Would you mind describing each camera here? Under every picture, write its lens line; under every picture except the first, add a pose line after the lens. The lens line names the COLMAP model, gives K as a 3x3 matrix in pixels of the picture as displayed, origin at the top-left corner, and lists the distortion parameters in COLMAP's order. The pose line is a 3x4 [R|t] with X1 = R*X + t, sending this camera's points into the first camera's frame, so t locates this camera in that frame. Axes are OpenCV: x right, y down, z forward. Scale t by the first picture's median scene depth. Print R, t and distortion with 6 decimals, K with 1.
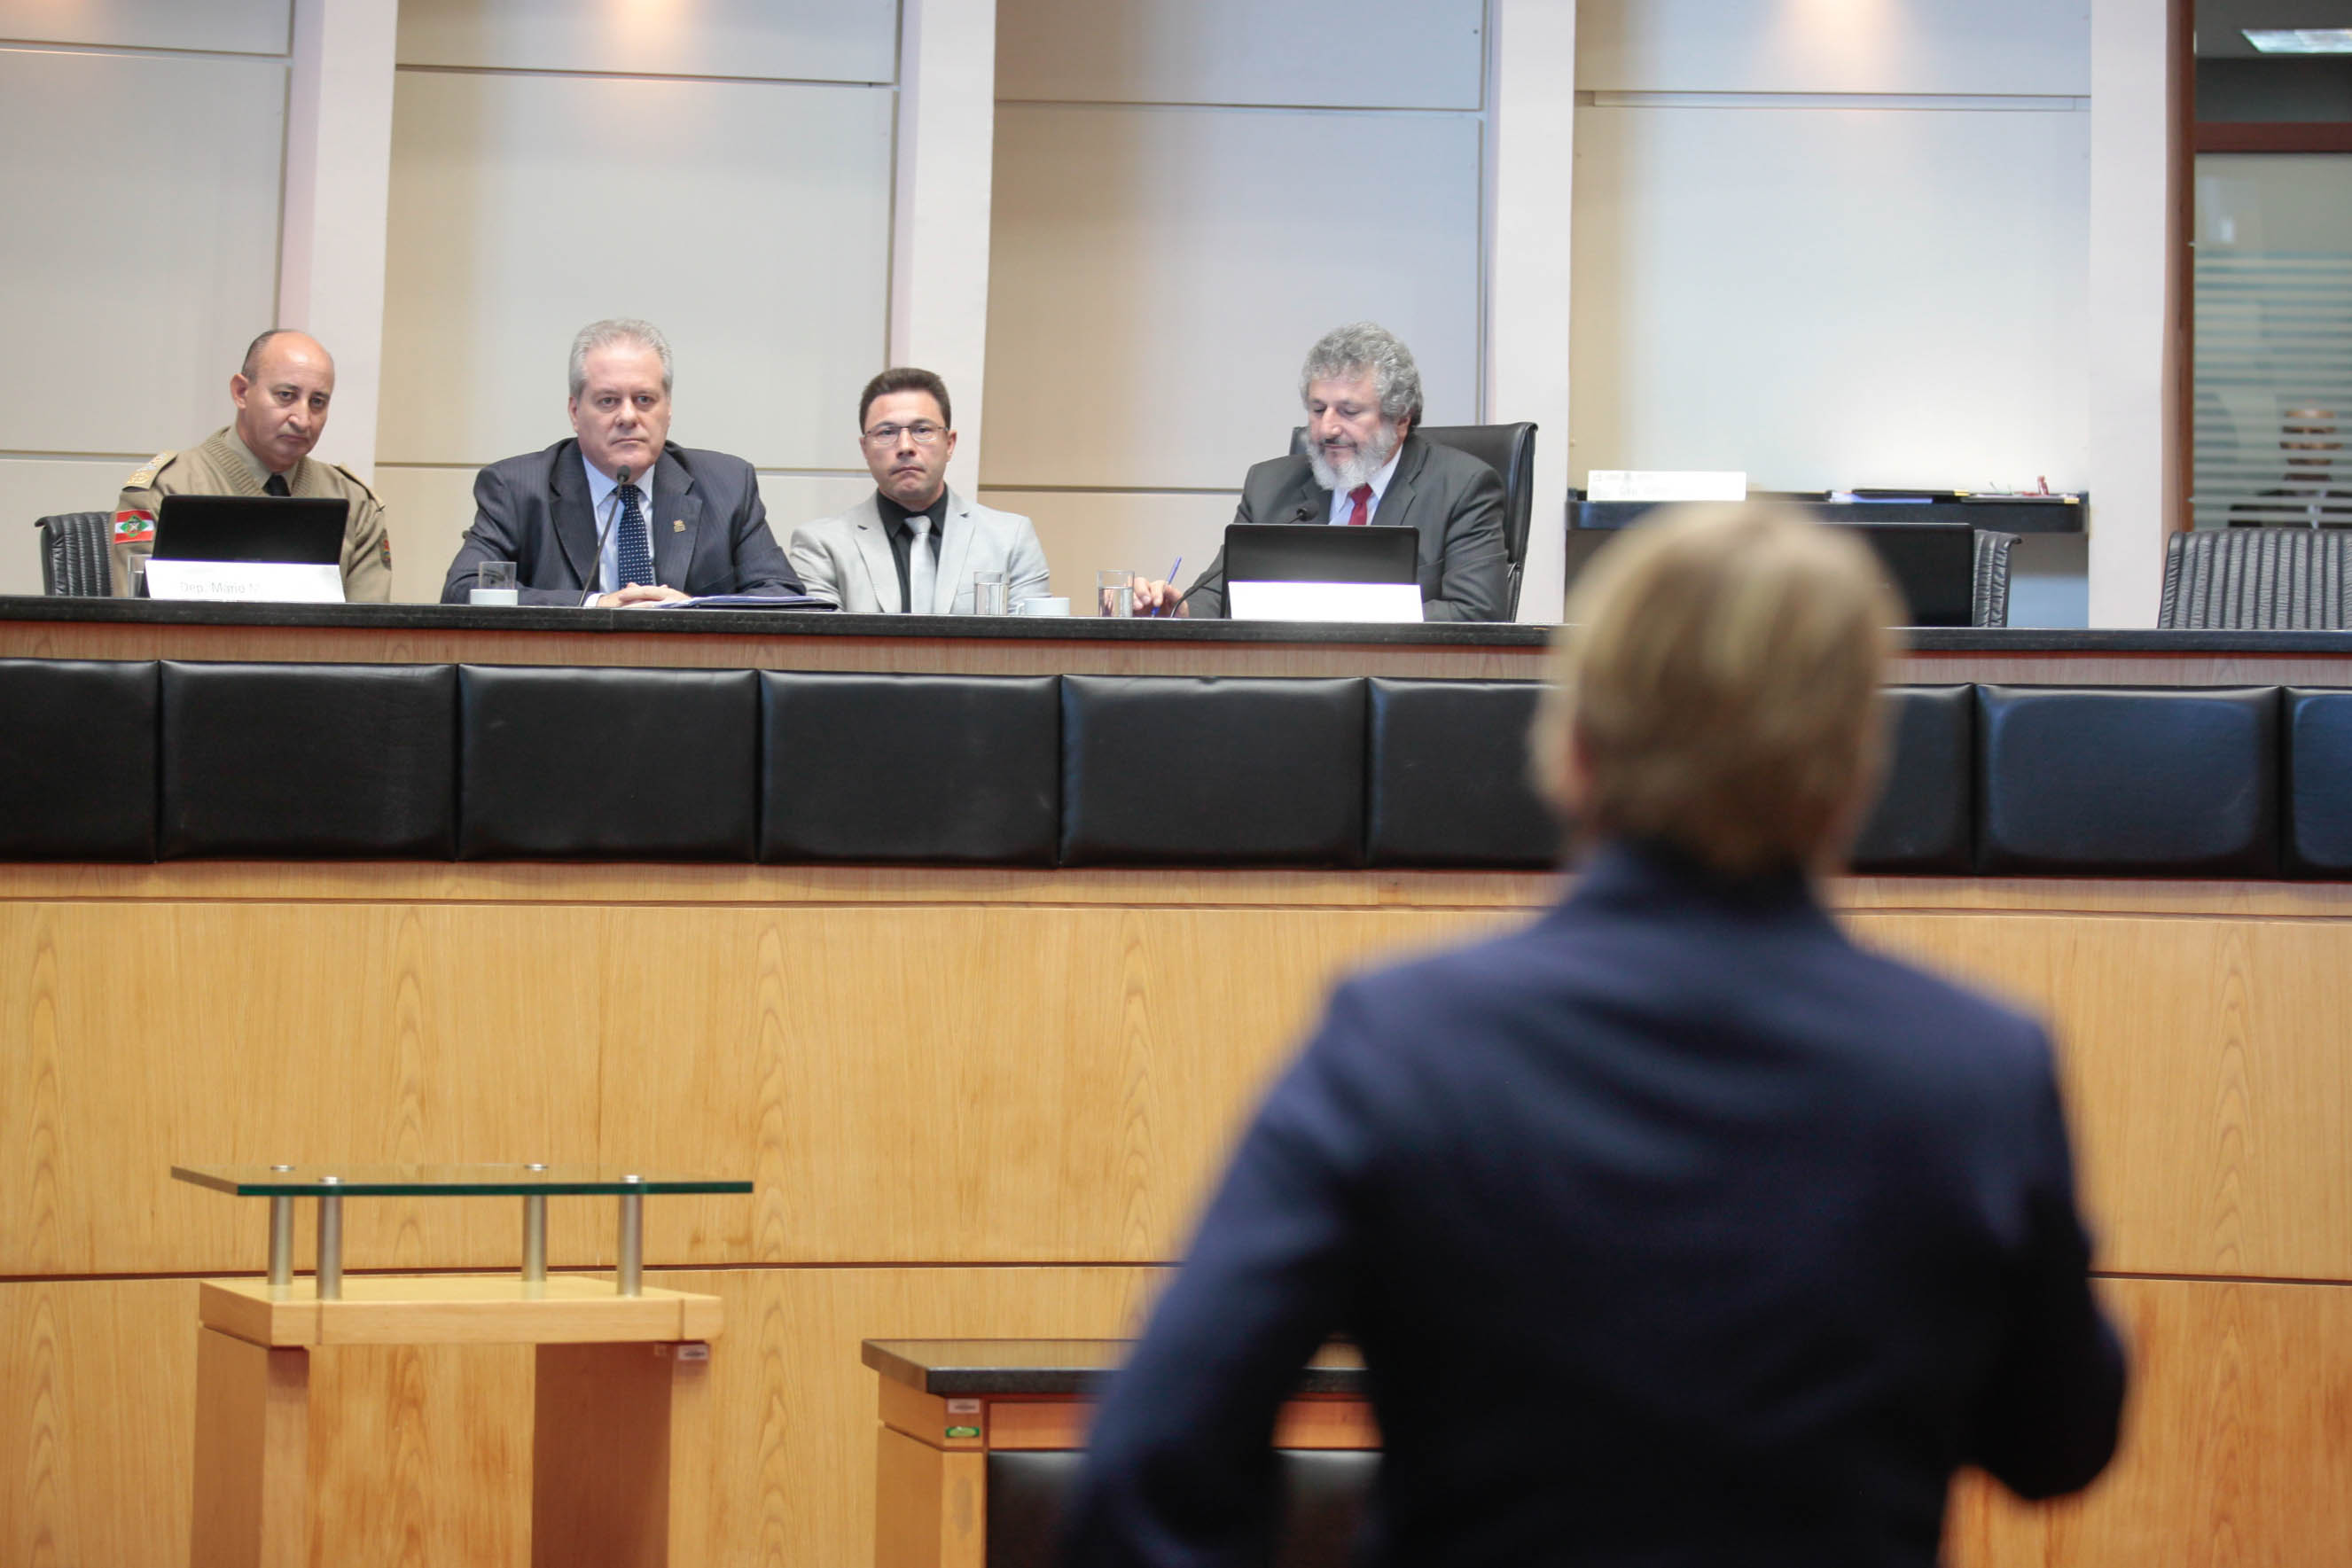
lens RADIAL K [[6906.0, 0, 1176.0], [0, 6906.0, 784.0], [0, 0, 1]] dist [-0.245845, -1.469977]
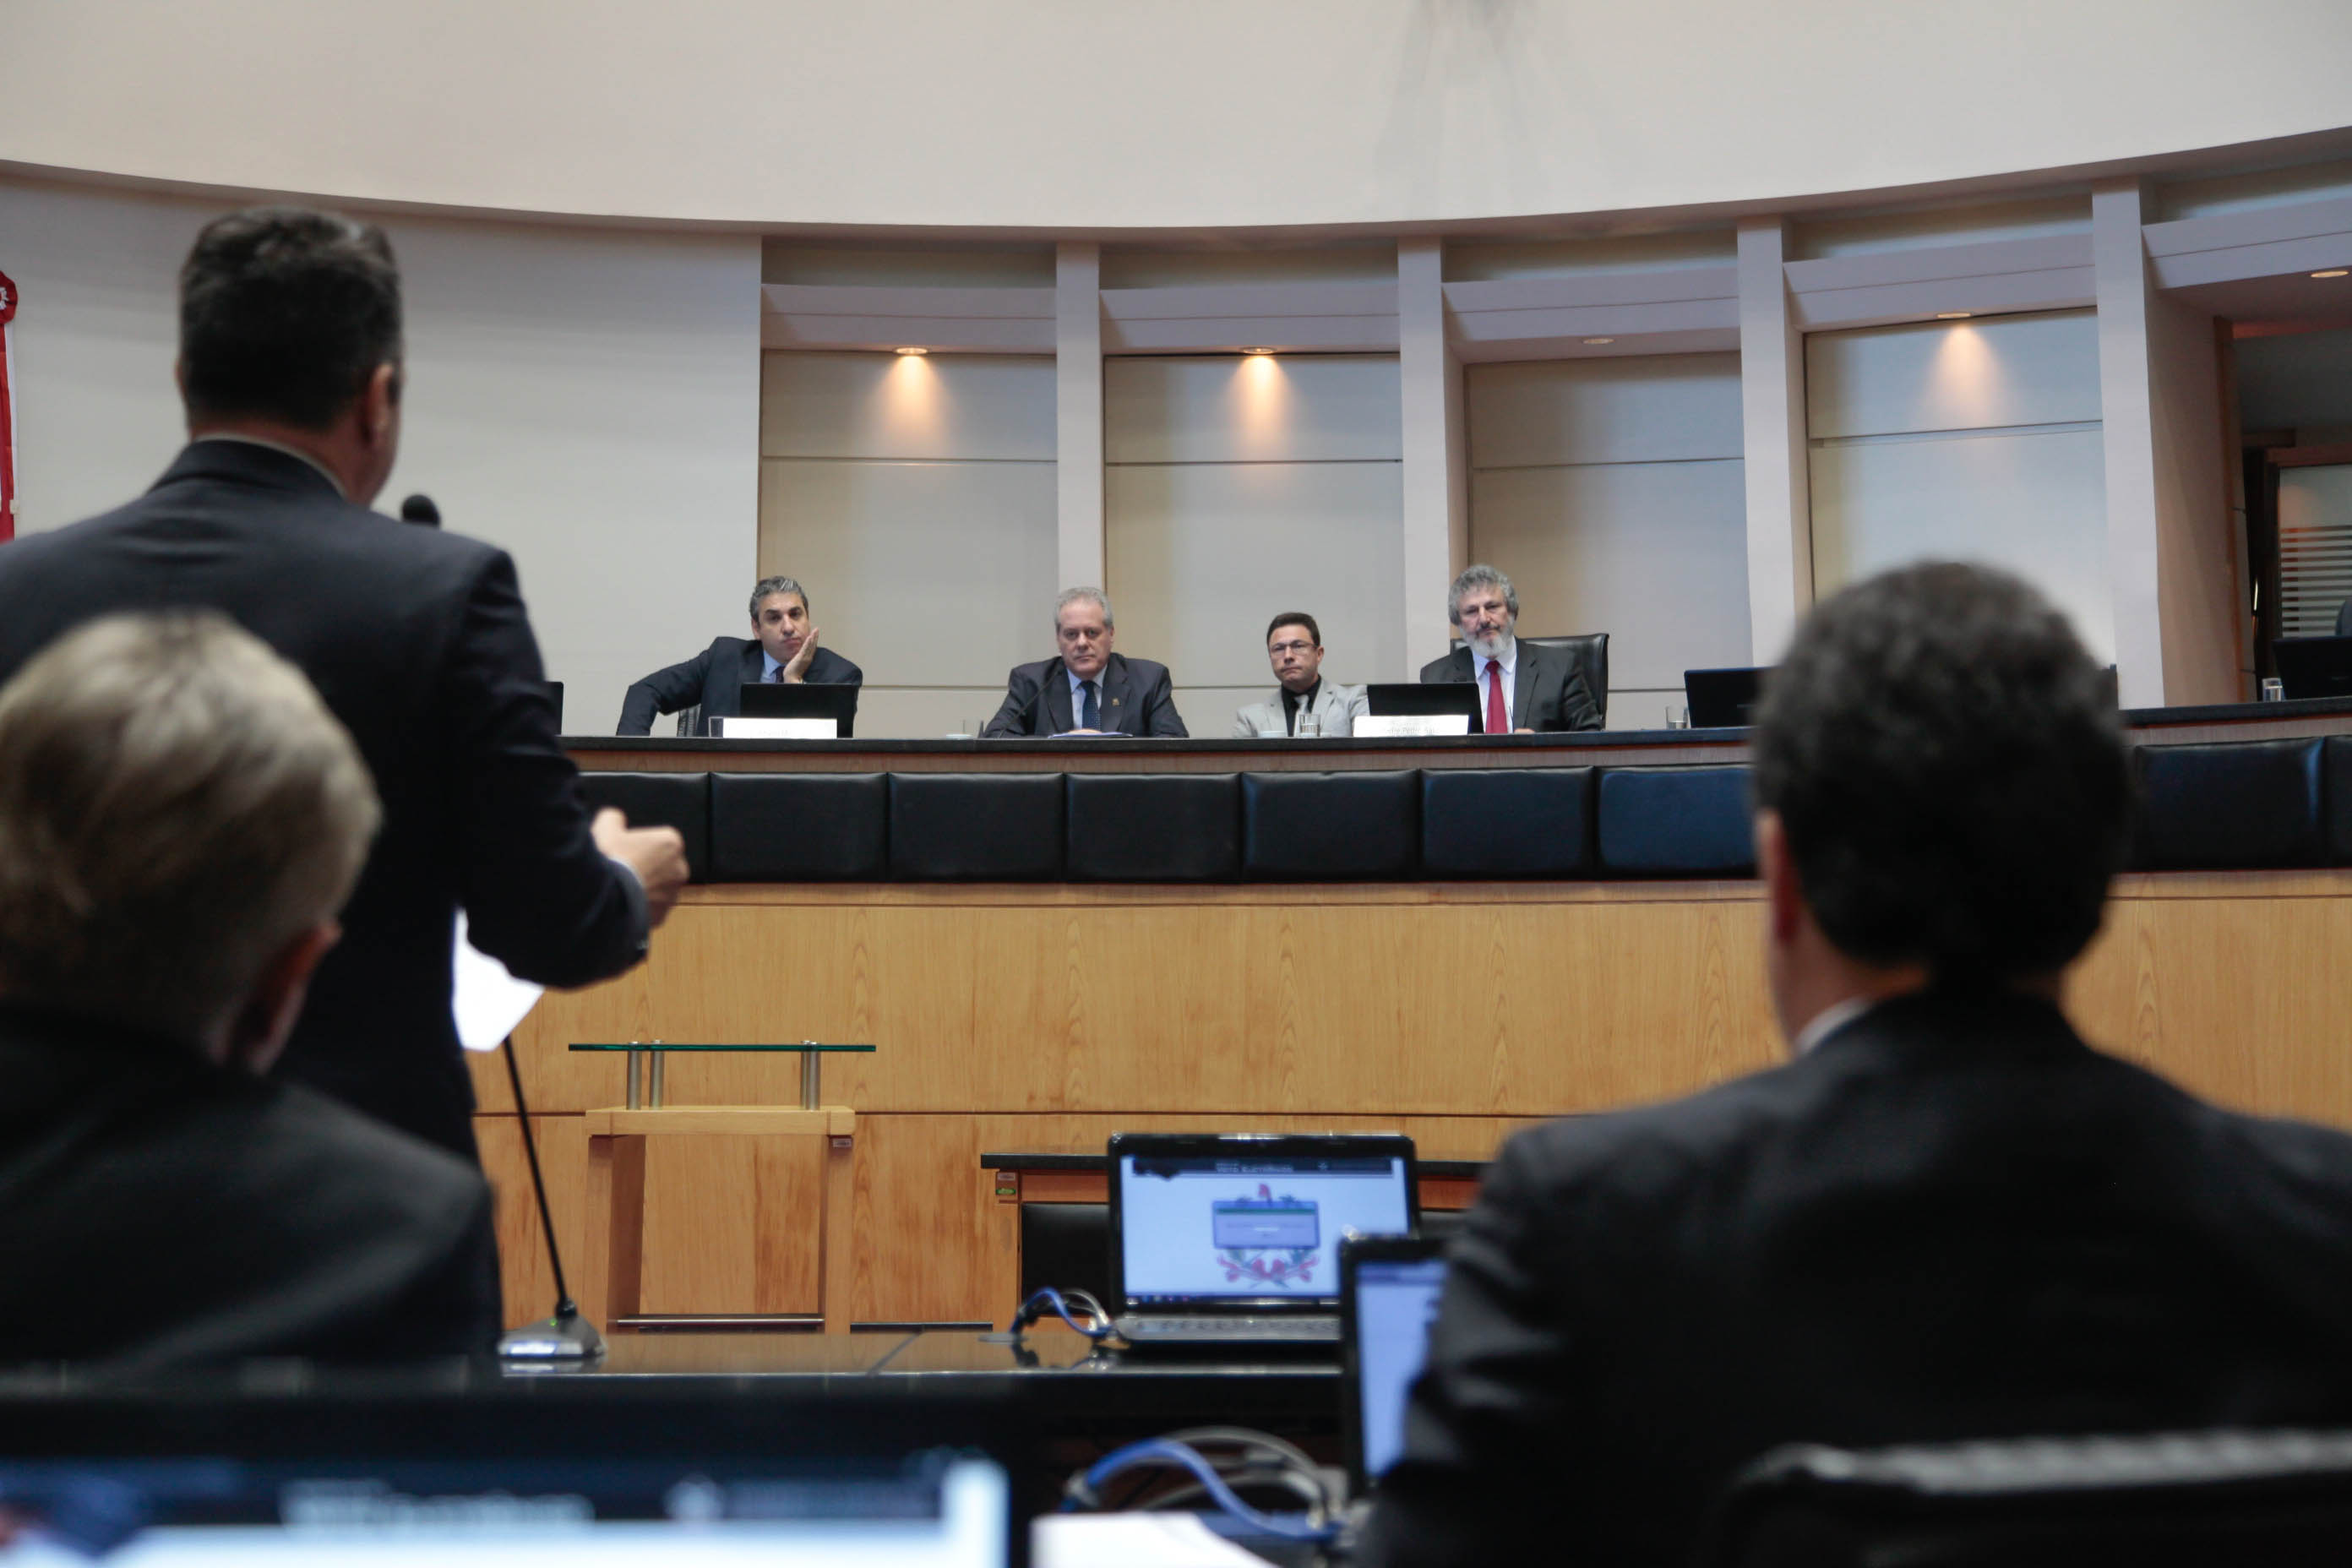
lens RADIAL K [[3845.3, 0, 1176.0], [0, 3845.3, 784.0], [0, 0, 1]] dist [0.005475, 0.001102]
pose [[0.919589, -0.030908, -0.391664, 0.346024], [0.010032, 0.998423, -0.055235, 0.040375], [0.392753, 0.046864, 0.918449, 0.109499]]
